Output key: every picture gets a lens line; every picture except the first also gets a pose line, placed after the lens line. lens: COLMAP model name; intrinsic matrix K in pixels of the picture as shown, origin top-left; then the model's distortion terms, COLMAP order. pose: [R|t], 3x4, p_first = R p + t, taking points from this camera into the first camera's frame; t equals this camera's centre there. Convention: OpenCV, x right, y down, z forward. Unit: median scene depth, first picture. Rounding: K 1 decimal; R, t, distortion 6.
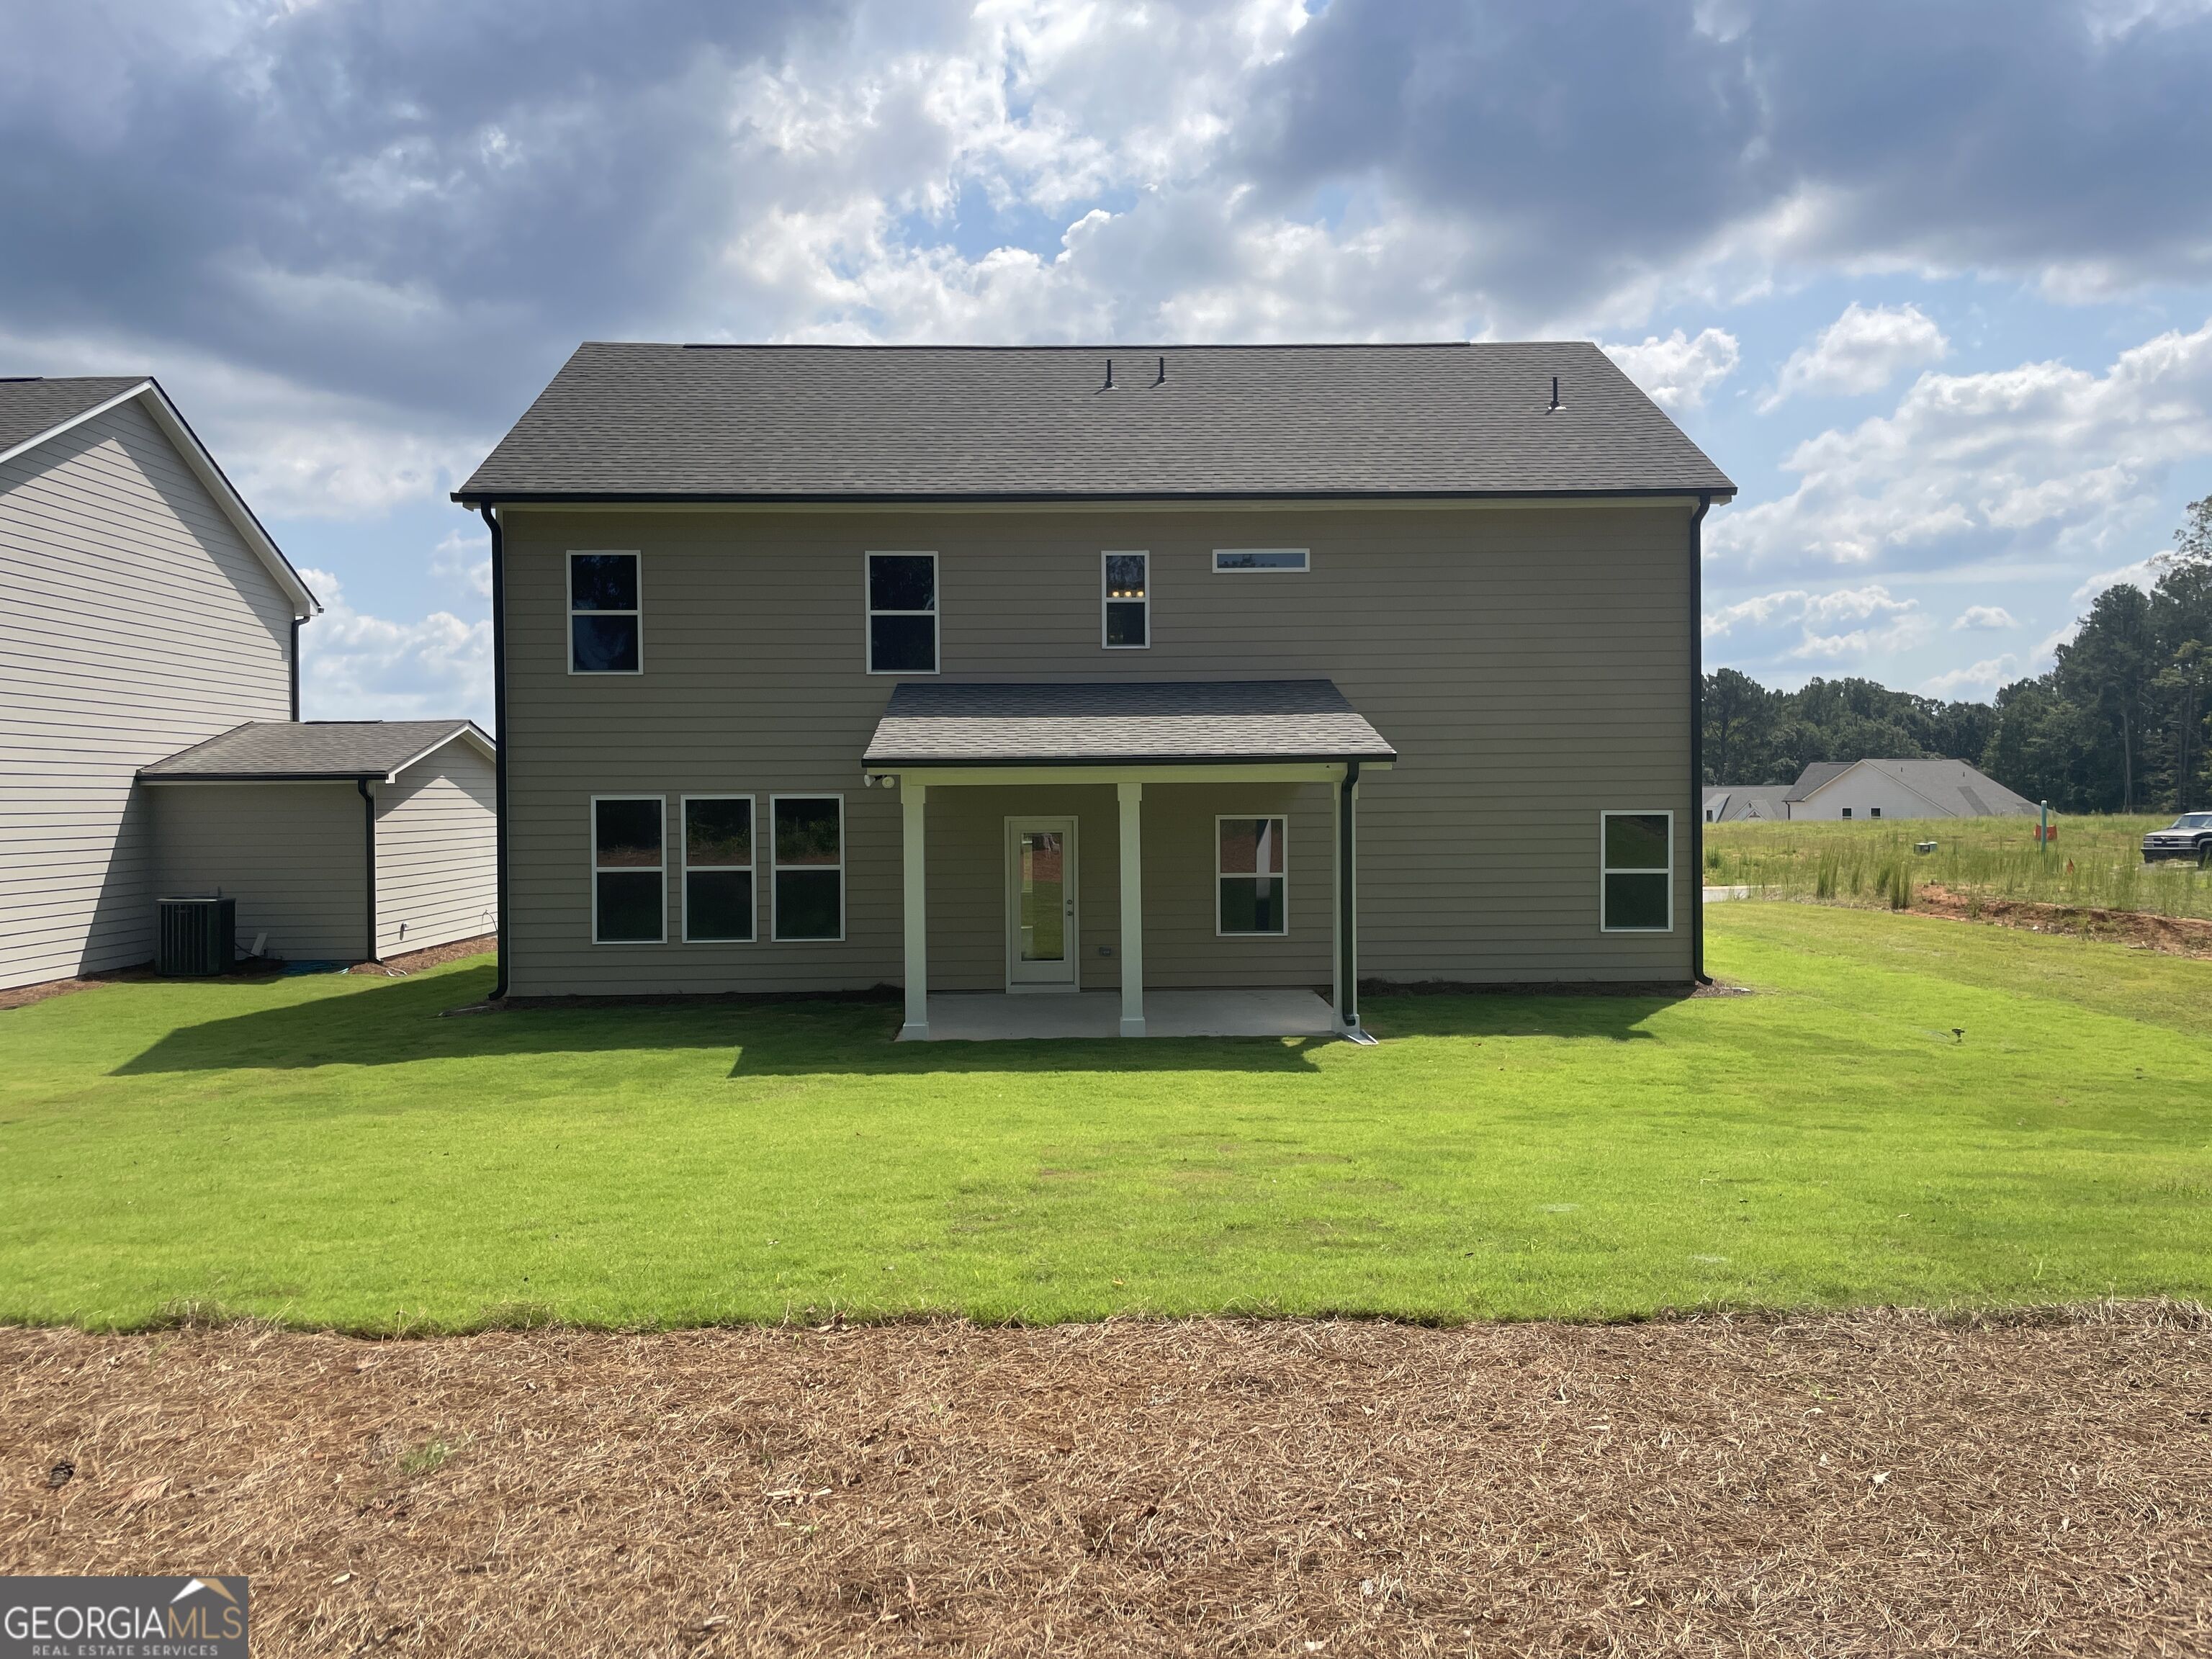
lens RADIAL K [[1688.4, 0, 1121.6], [0, 1688.4, 821.7], [0, 0, 1]] dist [0.072130, -0.103420]
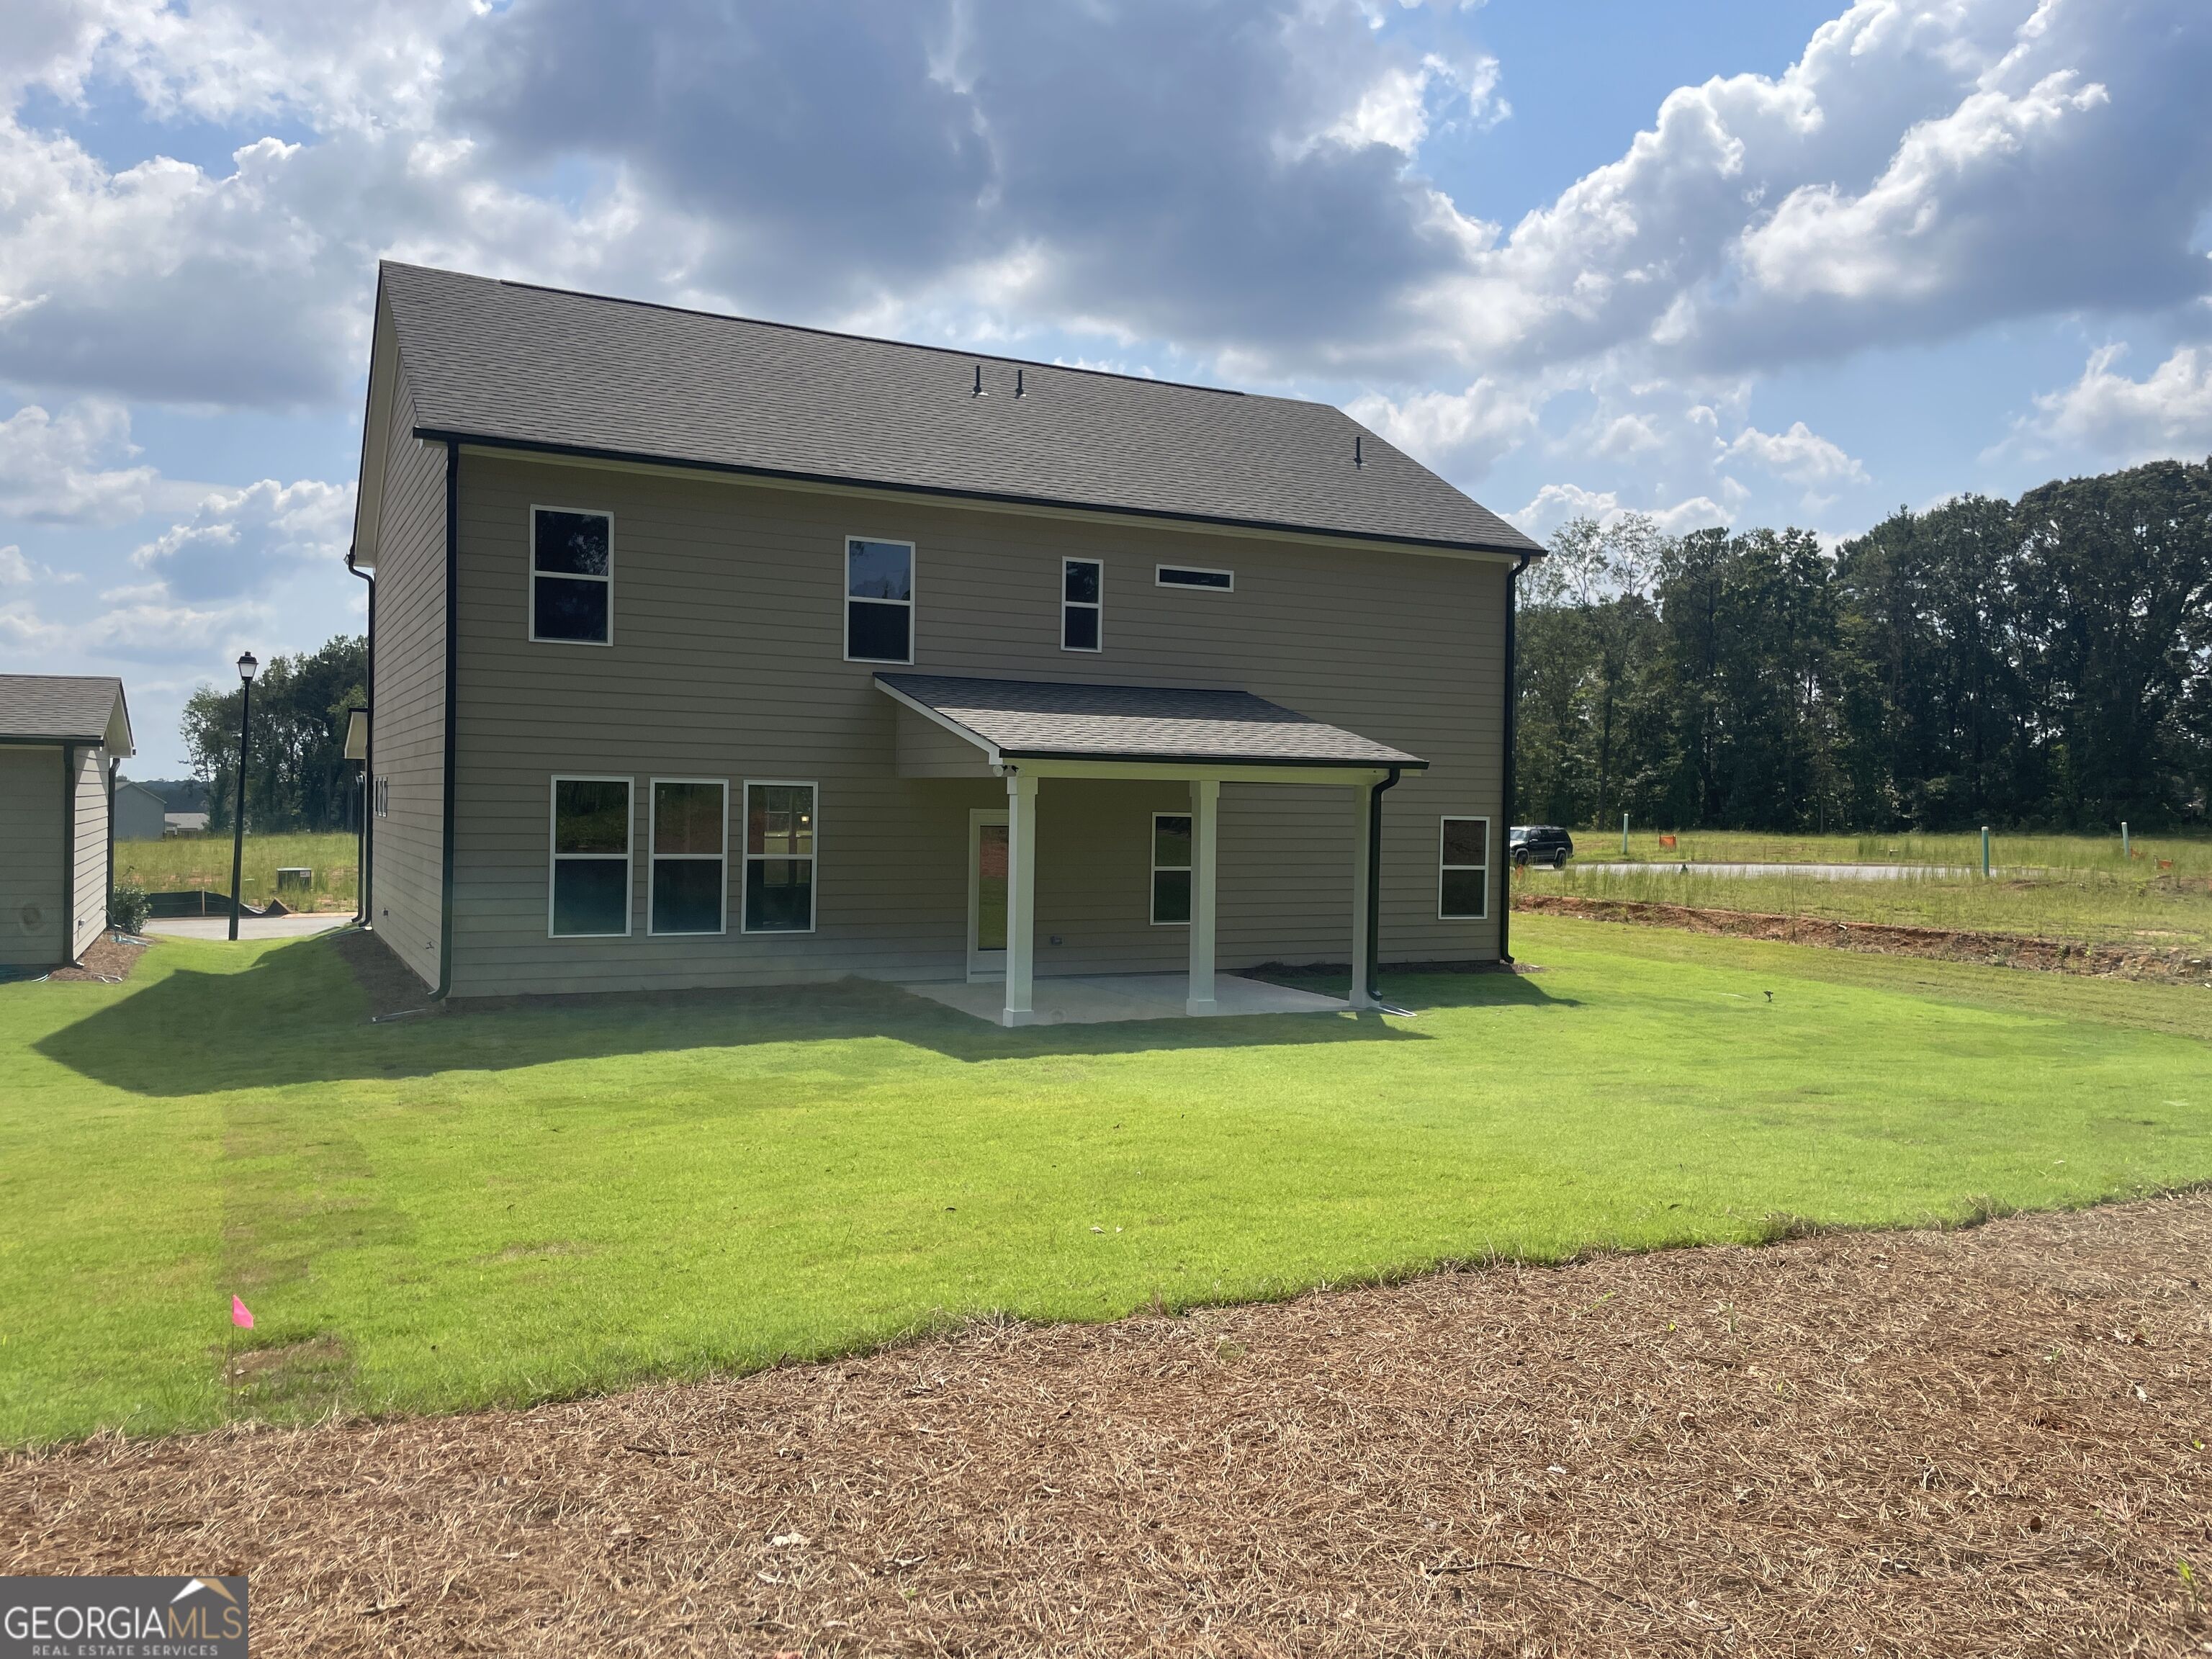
lens RADIAL K [[1688.4, 0, 1121.6], [0, 1688.4, 821.7], [0, 0, 1]] dist [0.072130, -0.103420]
pose [[0.901004, 0.020062, 0.433346, -0.428414], [-0.019405, 0.999794, -0.005940, 0.009039], [-0.433376, -0.003057, 0.901208, 0.043719]]
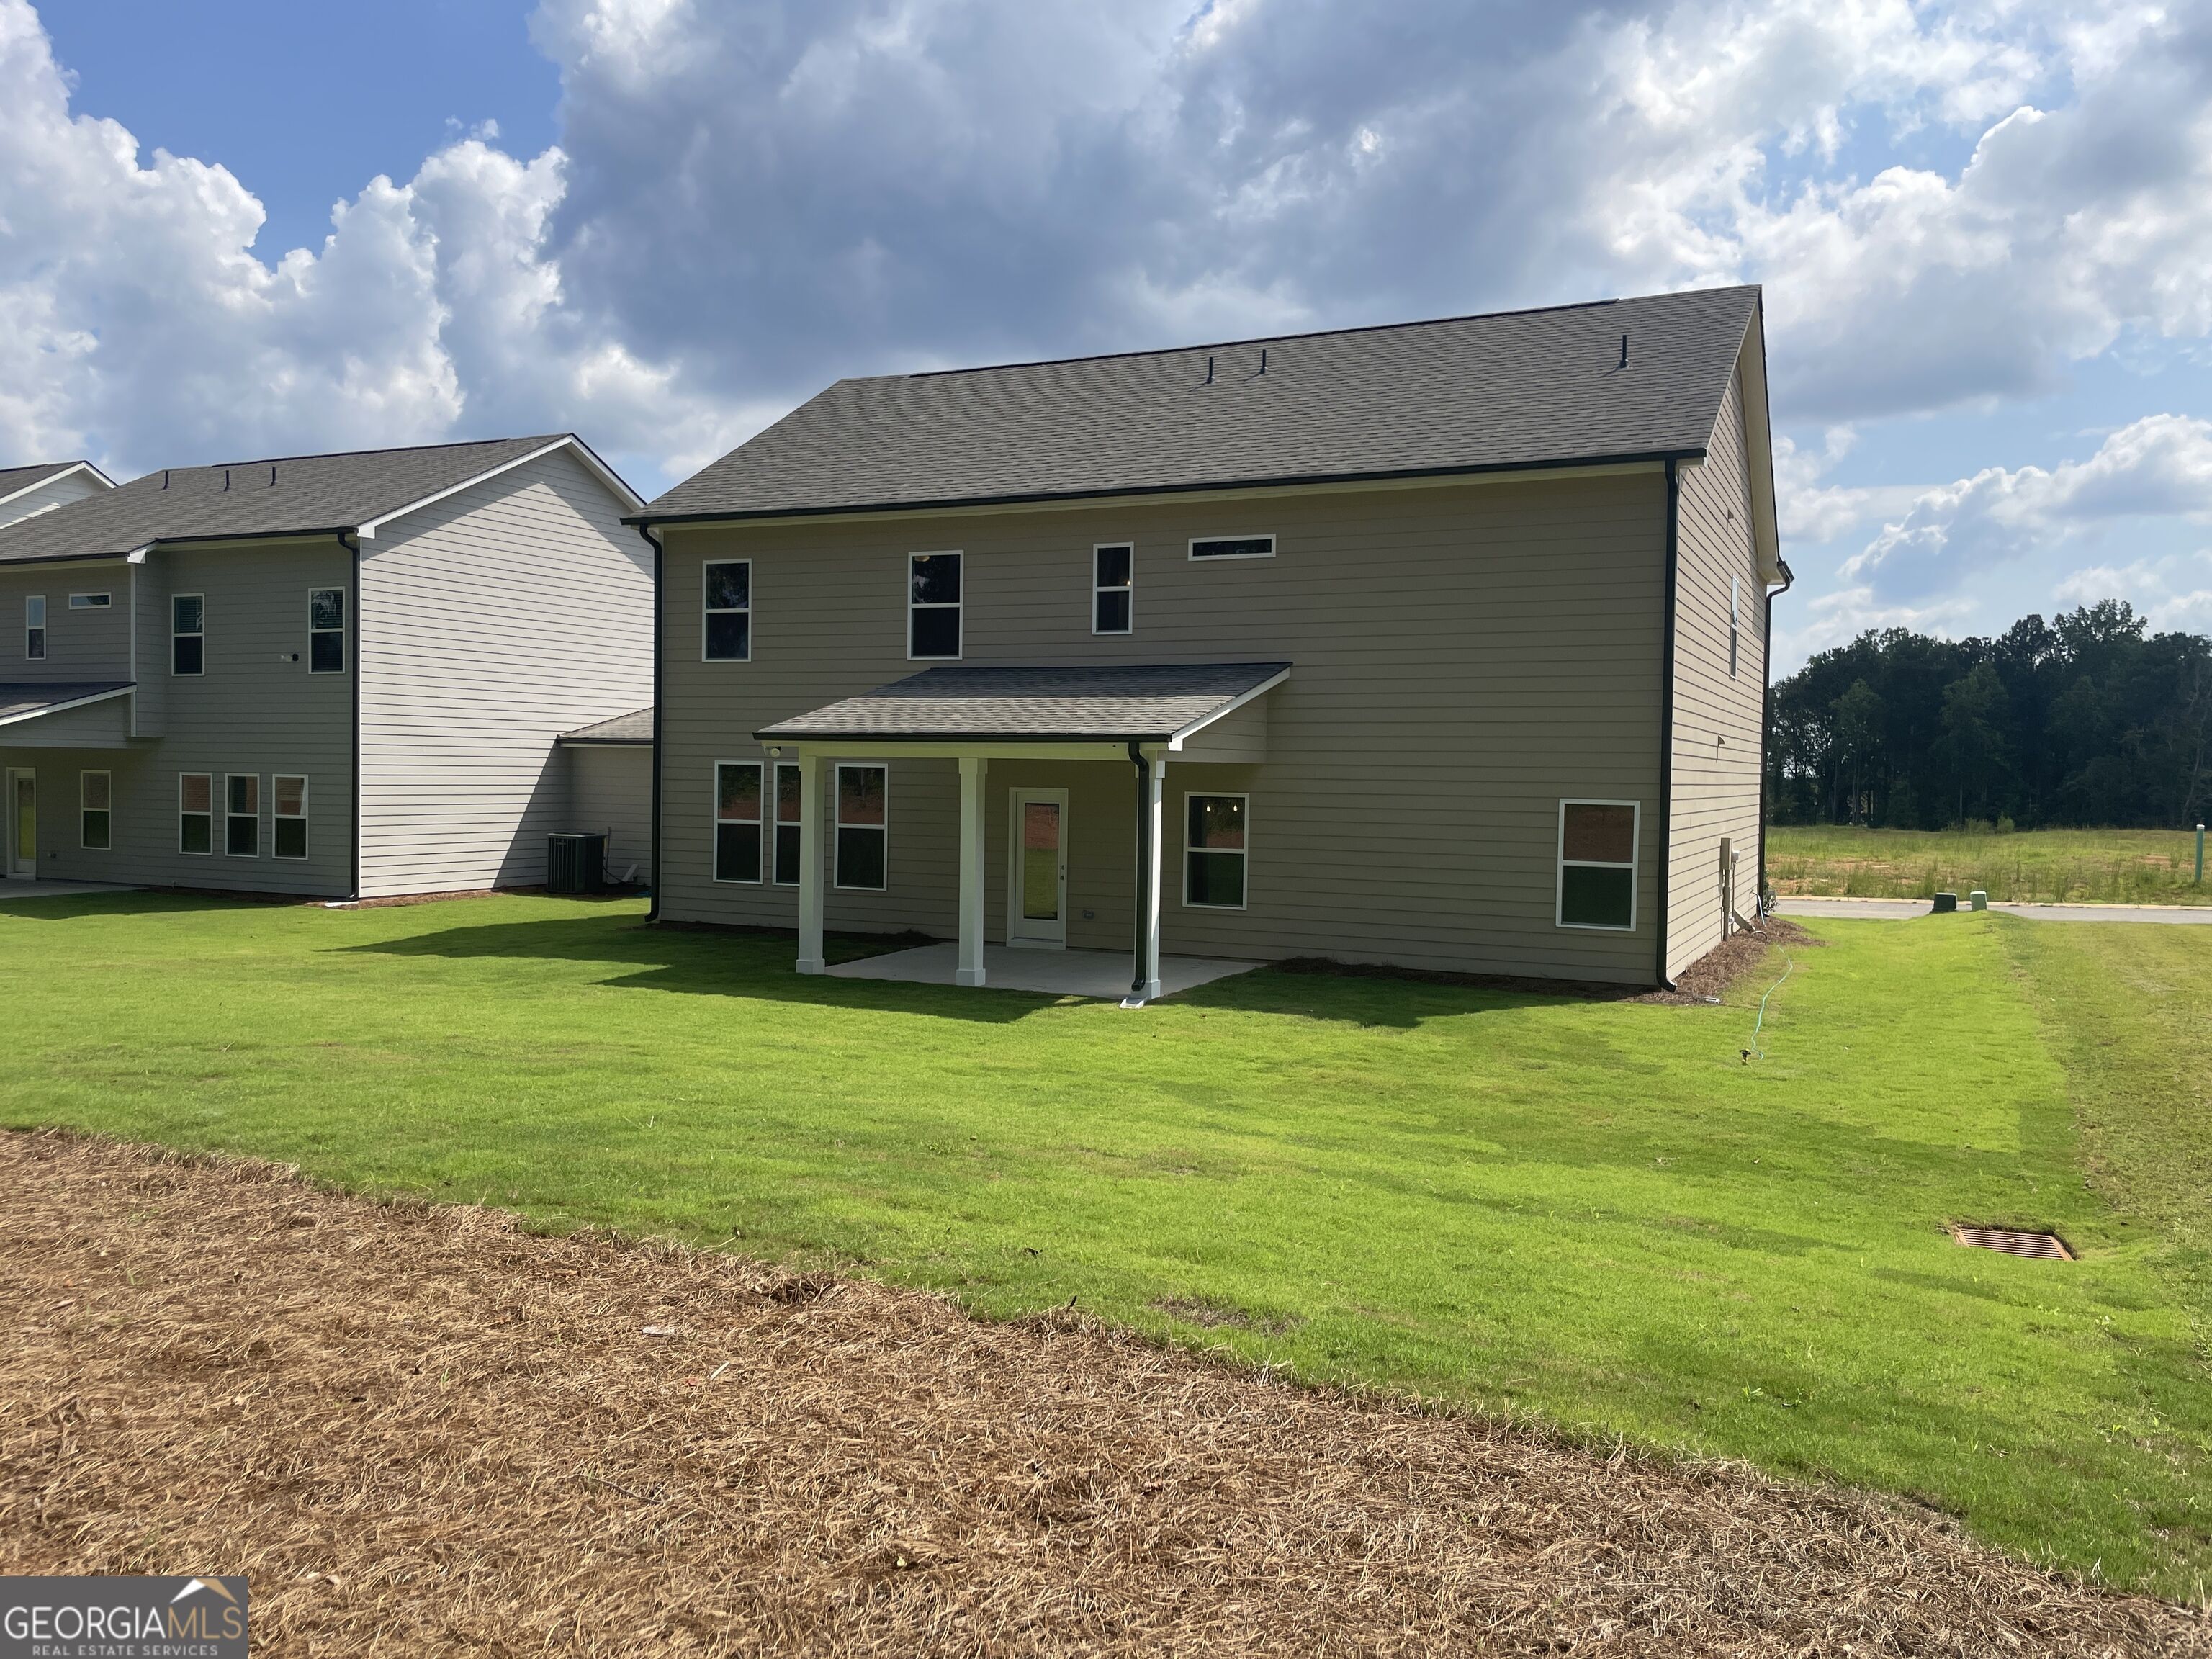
lens RADIAL K [[1688.4, 0, 1121.6], [0, 1688.4, 821.7], [0, 0, 1]] dist [0.072130, -0.103420]
pose [[0.888483, 0.037377, -0.457385, 0.506304], [-0.030502, 0.999283, 0.022408, -0.007528], [0.457895, -0.005958, 0.888986, 0.045744]]
